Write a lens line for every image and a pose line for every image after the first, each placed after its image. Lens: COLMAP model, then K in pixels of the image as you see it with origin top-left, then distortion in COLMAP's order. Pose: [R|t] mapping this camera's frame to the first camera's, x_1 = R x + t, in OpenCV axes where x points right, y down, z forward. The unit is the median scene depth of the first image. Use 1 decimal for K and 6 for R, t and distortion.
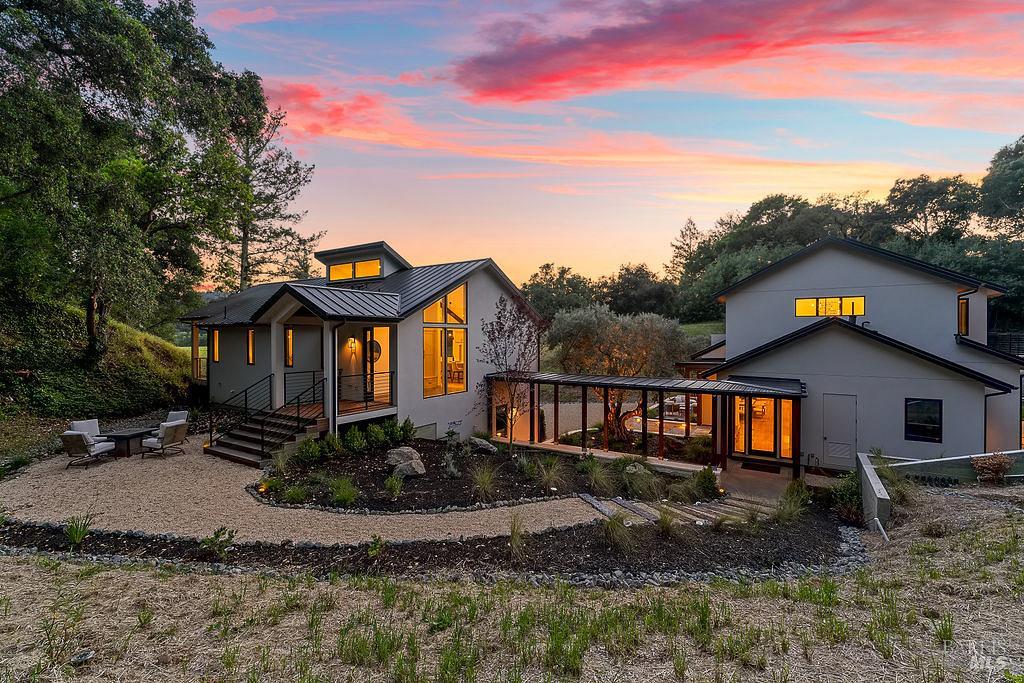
lens RADIAL K [[482.1, 0, 556.3], [0, 482.1, 339.1], [0, 0, 1]] dist [-0.005109, 0.000885]
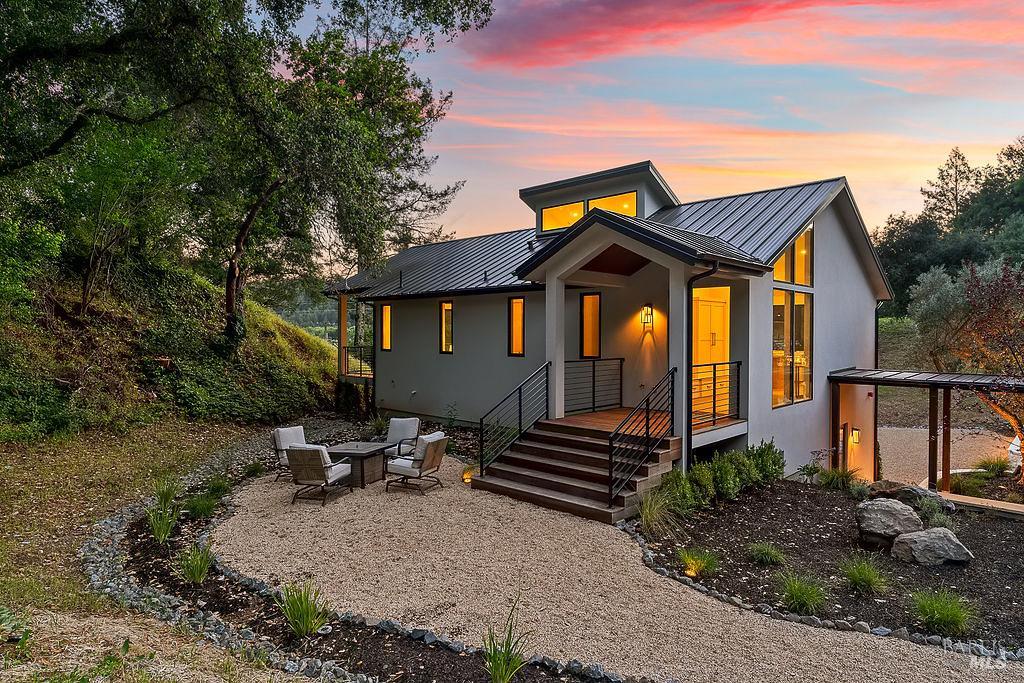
lens RADIAL K [[609.2, 0, 511.0], [0, 609.2, 338.3], [0, 0, 1]] dist [-0.001037, -0.000118]
pose [[0.979002, 0.003972, -0.203814, -0.363650], [-0.005240, 0.999970, -0.005684, 0.035825], [0.203785, 0.006632, 0.978993, 0.172565]]
